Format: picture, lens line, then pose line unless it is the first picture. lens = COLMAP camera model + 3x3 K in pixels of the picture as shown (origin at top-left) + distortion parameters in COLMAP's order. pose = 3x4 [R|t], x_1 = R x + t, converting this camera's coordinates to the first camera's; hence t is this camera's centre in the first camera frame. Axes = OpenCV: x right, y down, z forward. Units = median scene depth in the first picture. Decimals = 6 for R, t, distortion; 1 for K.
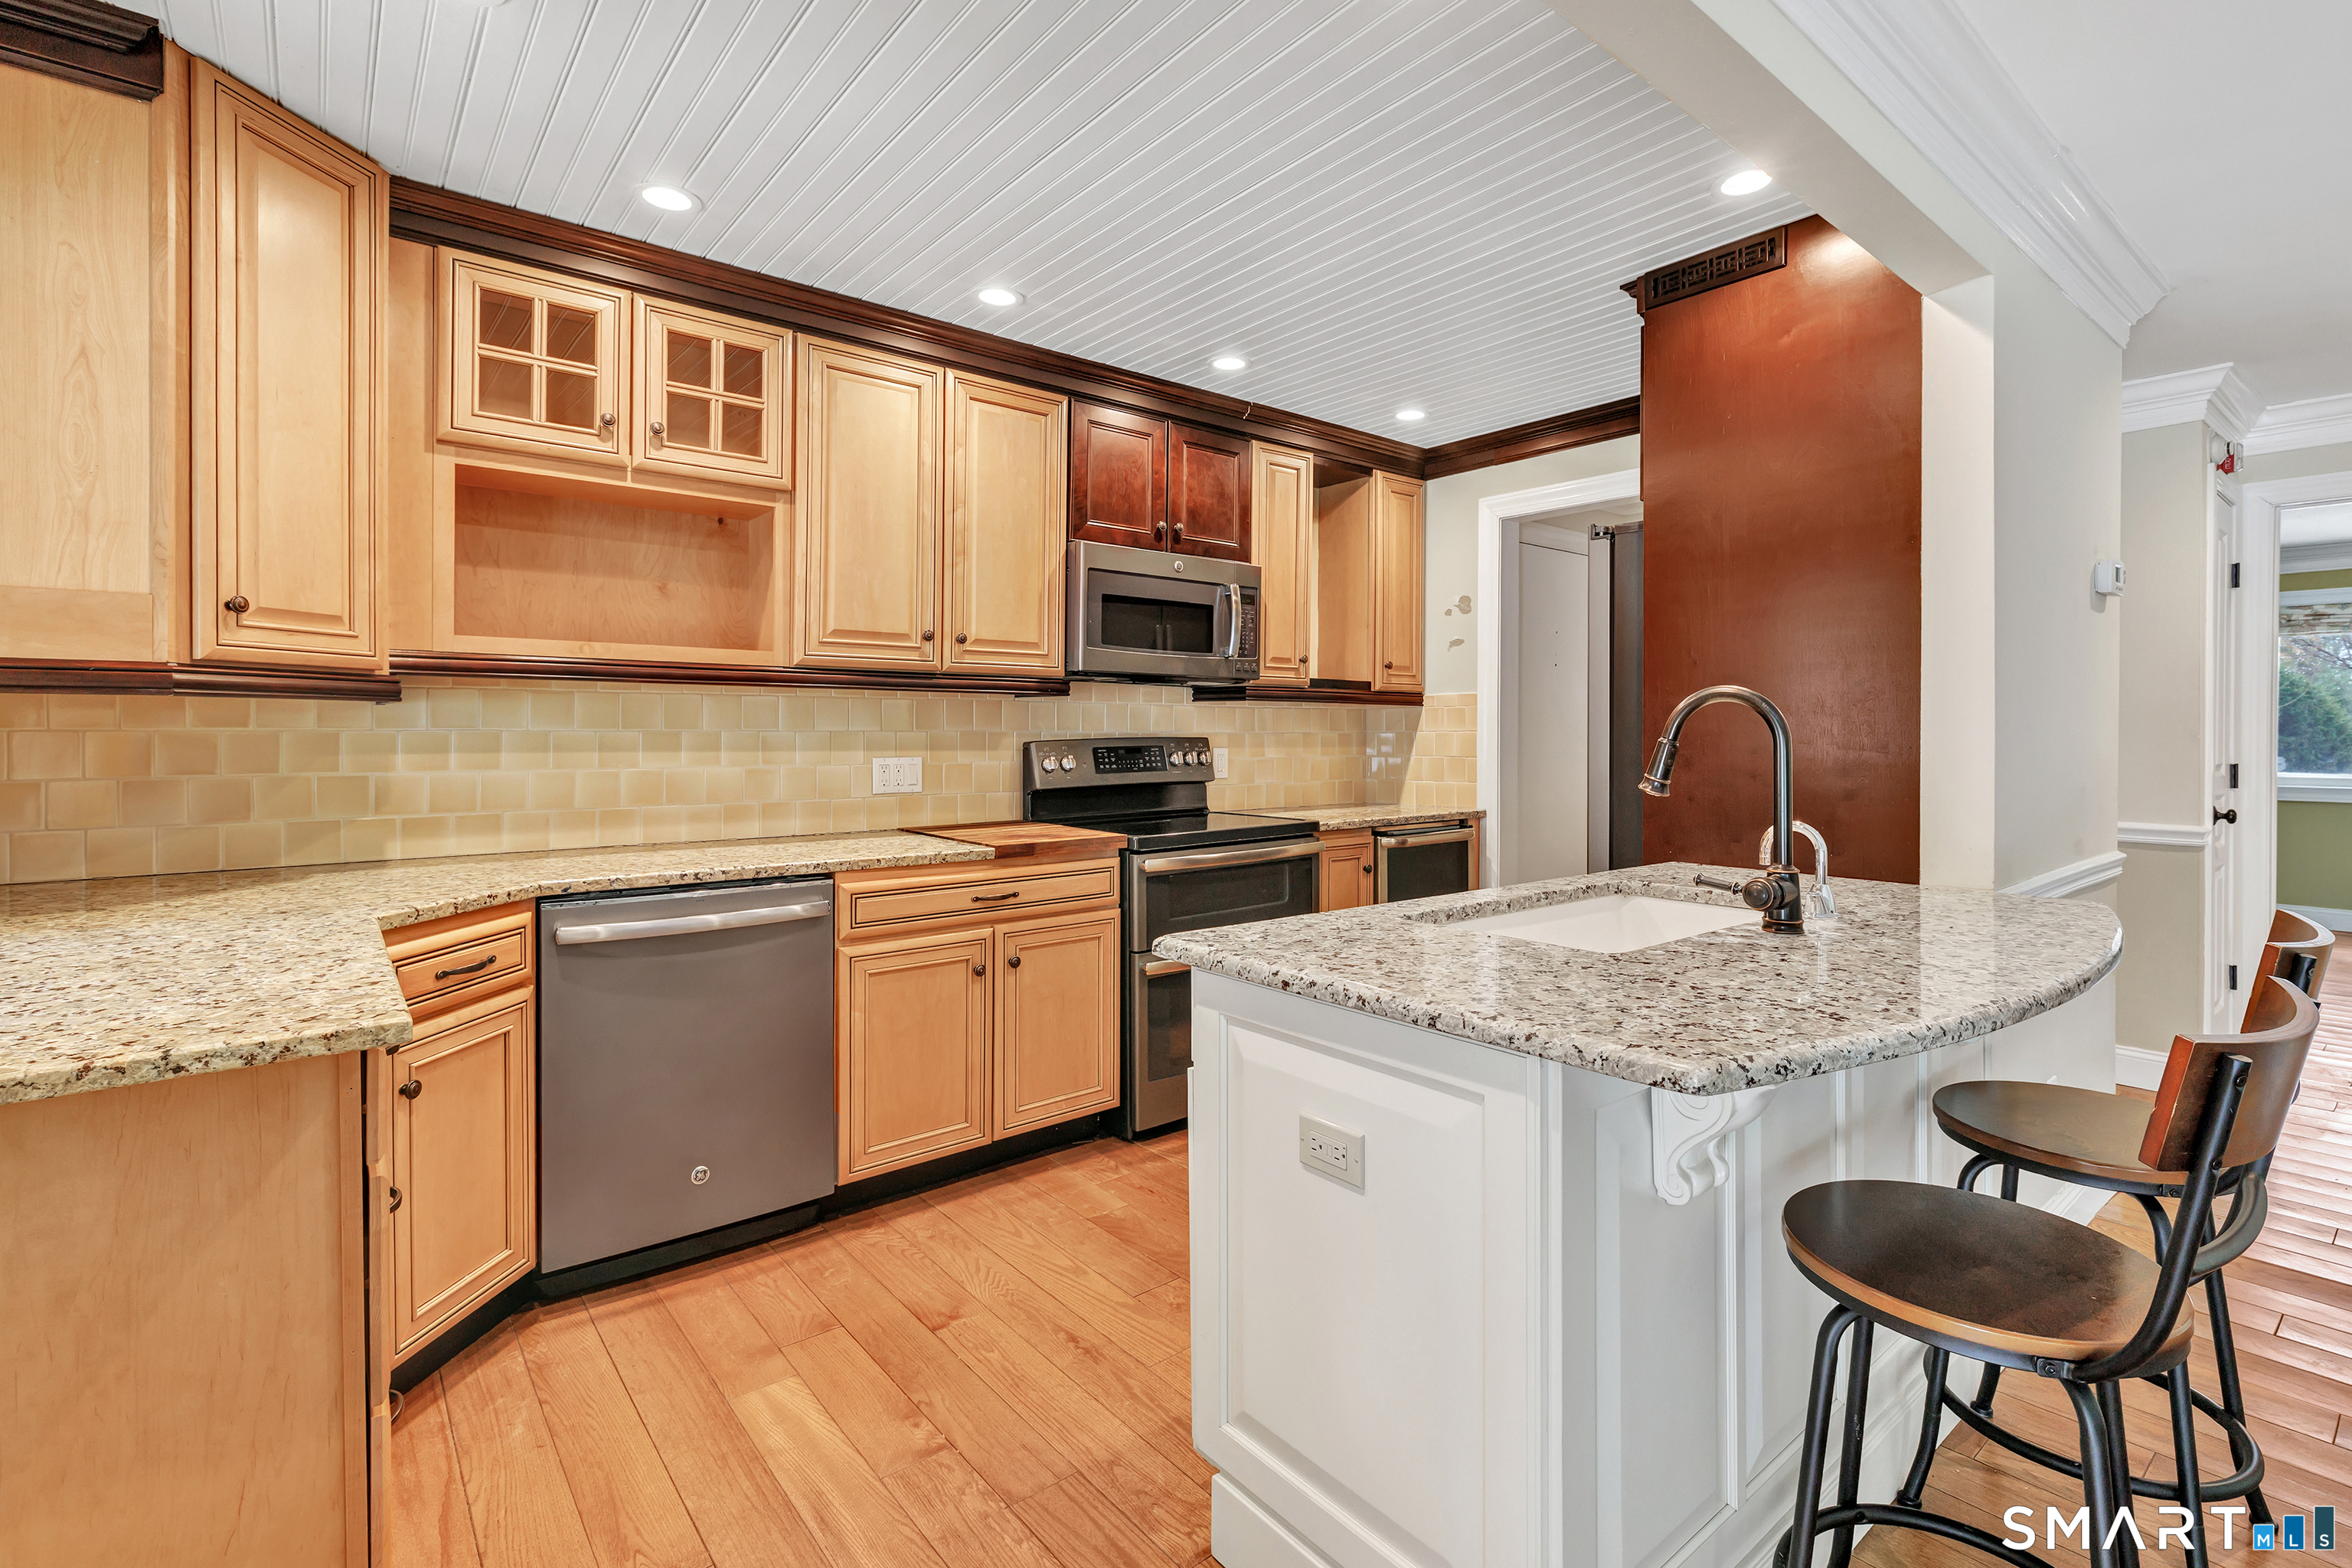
lens RADIAL K [[1057.6, 0, 1206.4], [0, 1057.6, 730.3], [0, 0, 1]] dist [-0.001033, 0.000070]
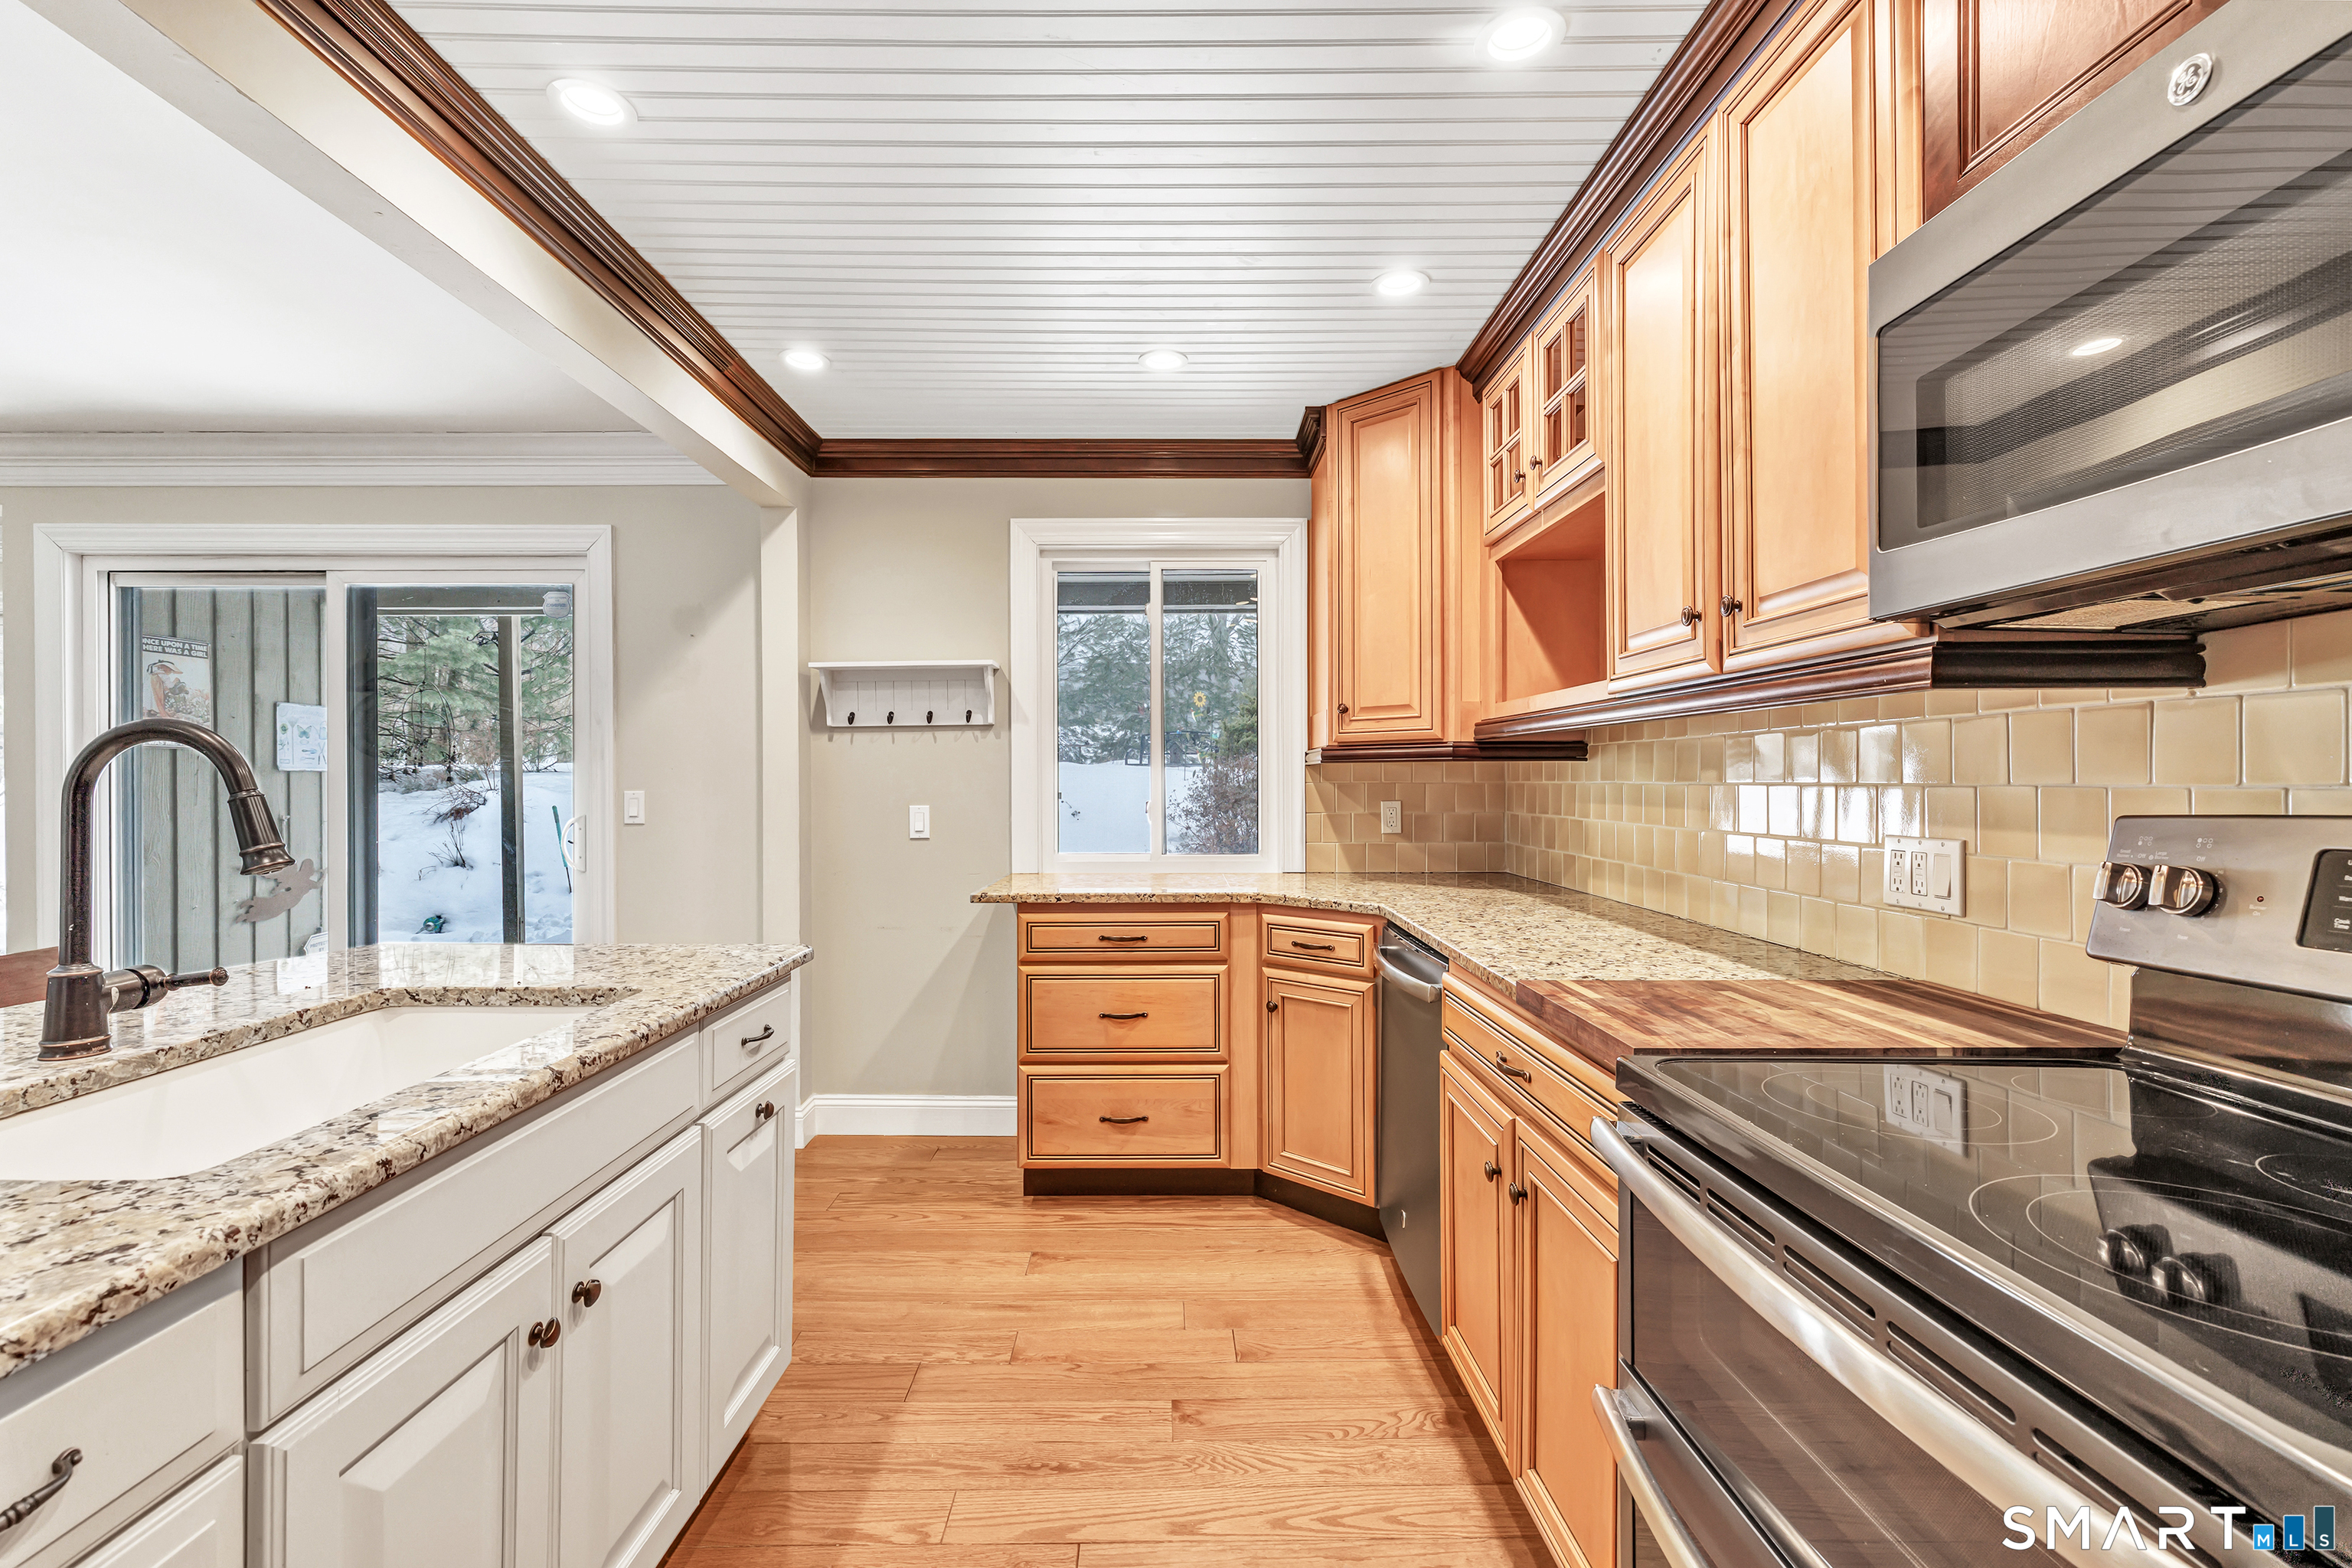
lens RADIAL K [[1033.4, 0, 1158.1], [0, 1033.4, 782.4], [0, 0, 1]] dist [0.000953, 0.000216]
pose [[-0.636753, -0.002439, -0.771064, 0.369847], [-0.002607, 0.999996, -0.001011, 0.001043], [0.771064, 0.001366, -0.636757, 1.217181]]
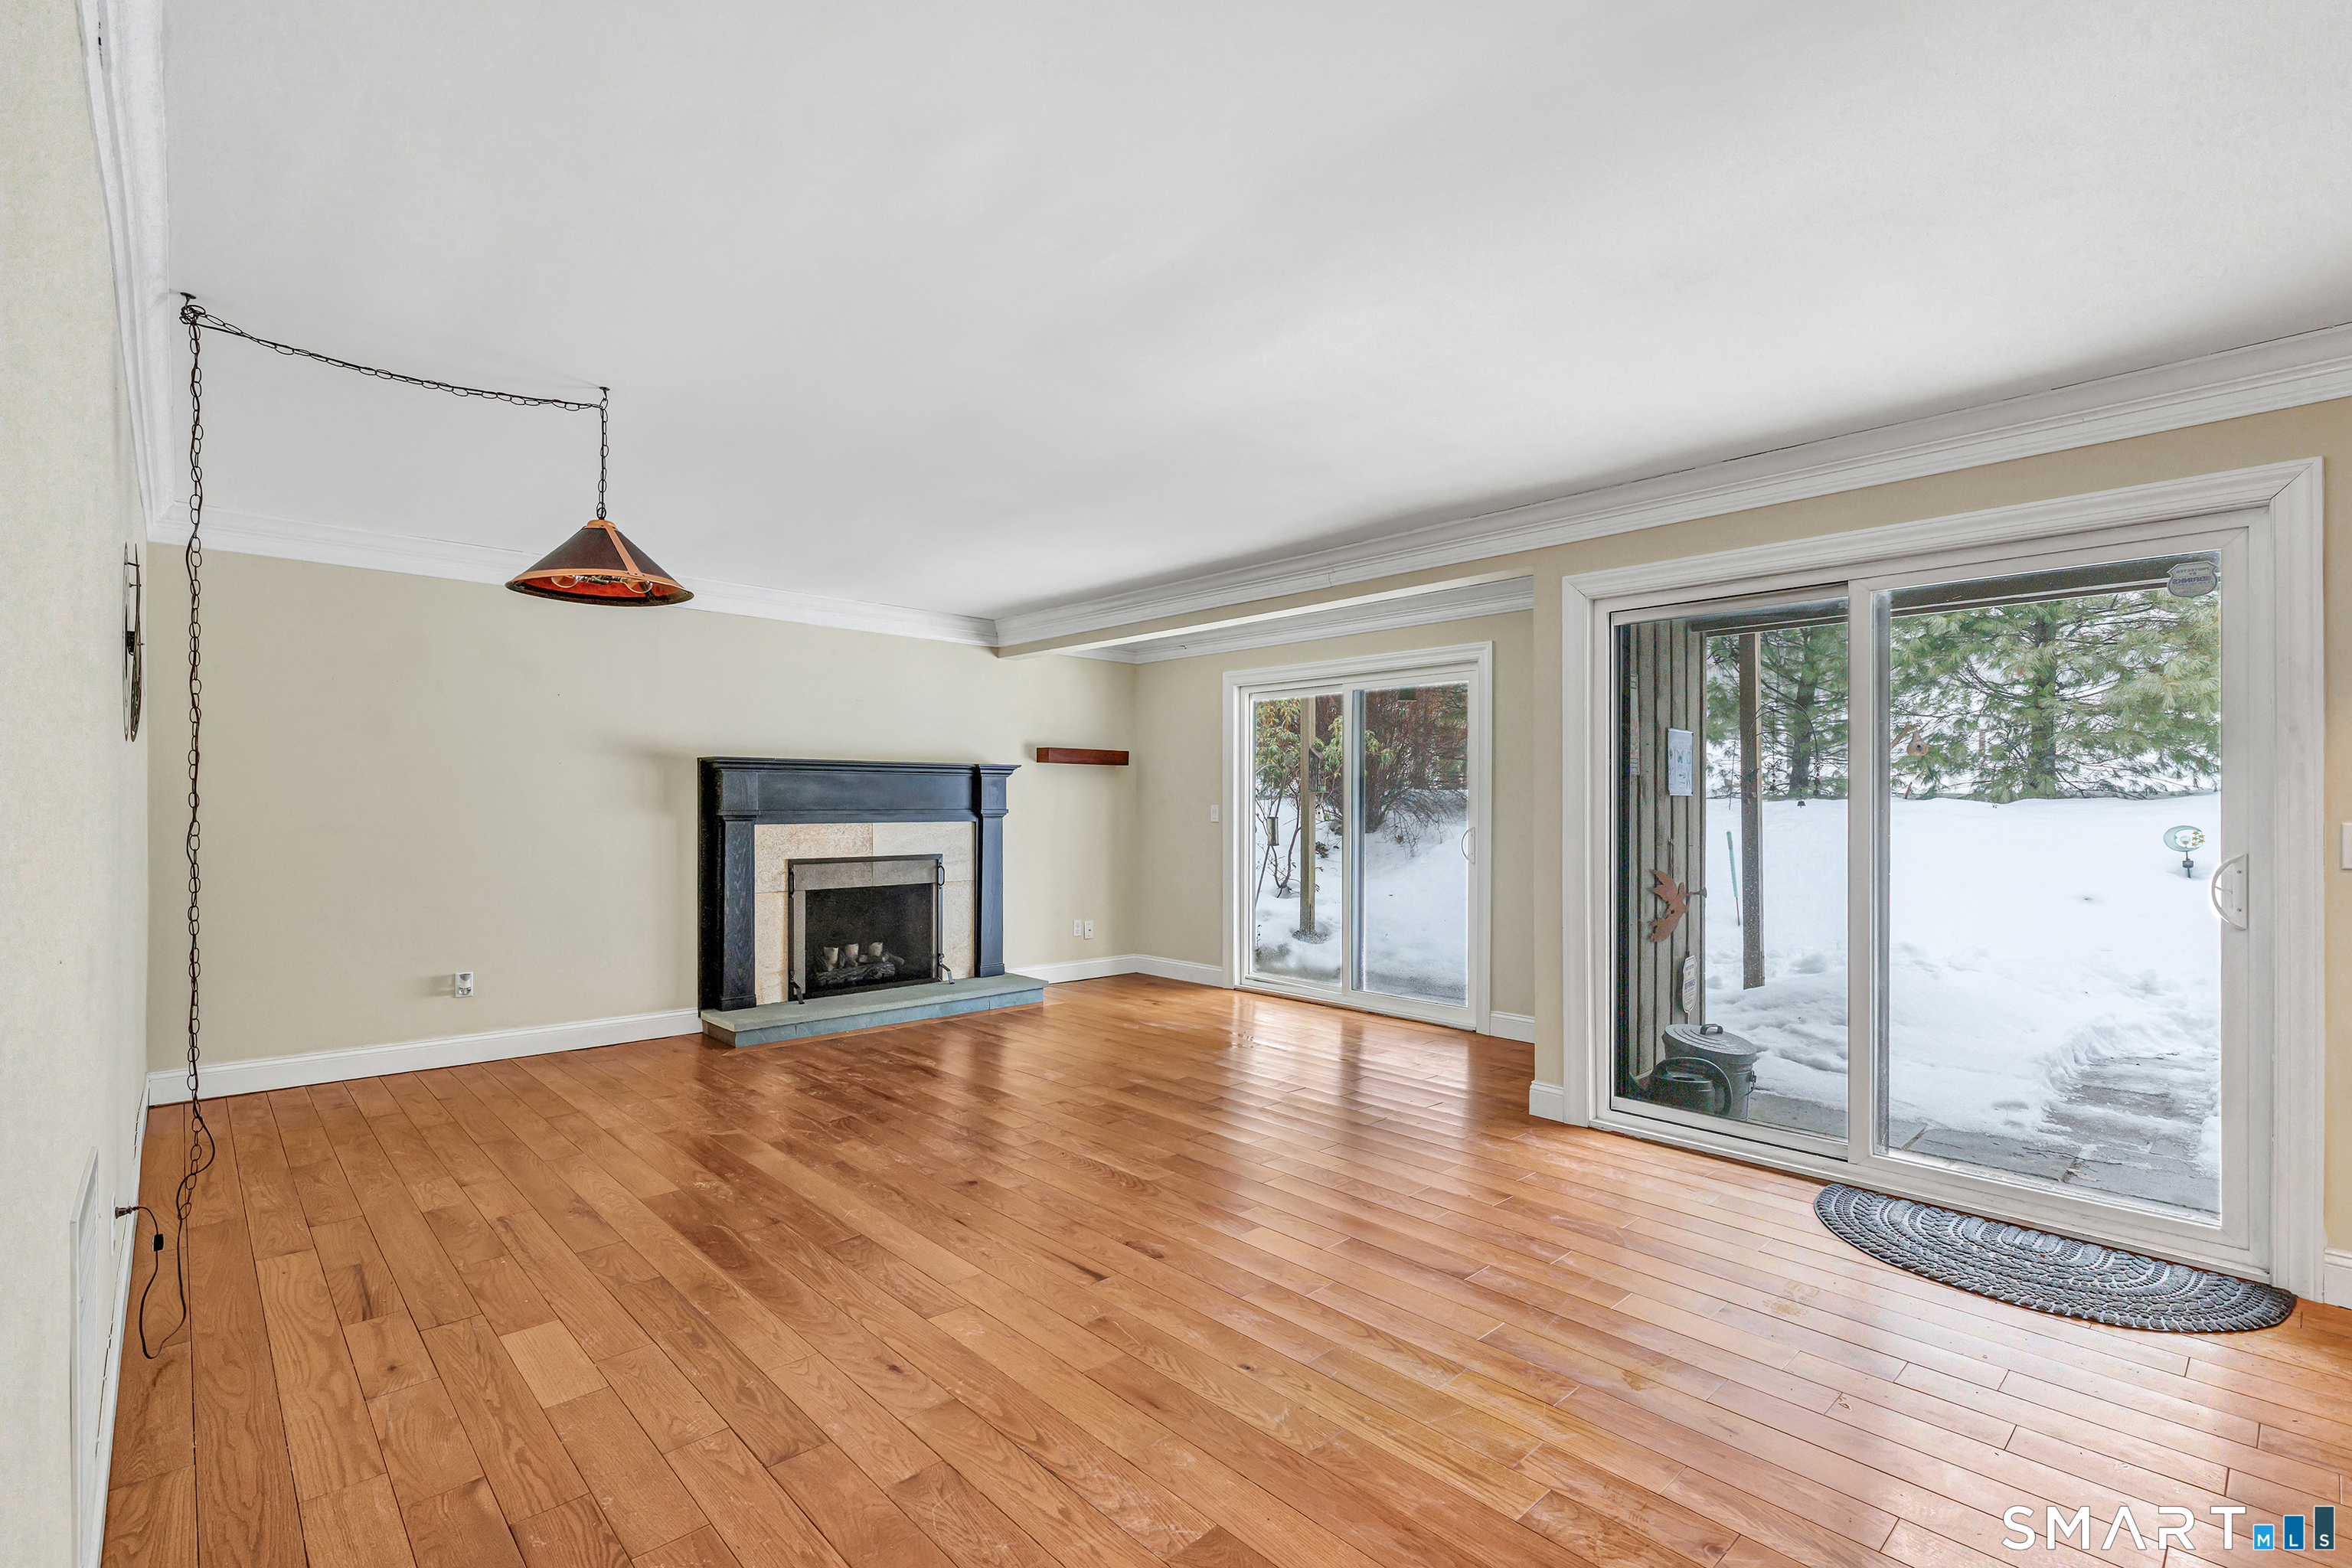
lens RADIAL K [[1045.1, 0, 1130.7], [0, 1045.1, 797.6], [0, 0, 1]] dist [0.000304, 0.000124]
pose [[-0.998623, -0.006555, -0.052047, 0.930036], [-0.006434, 0.999976, -0.002479, -0.000810], [0.052062, -0.002141, -0.998642, 0.767723]]
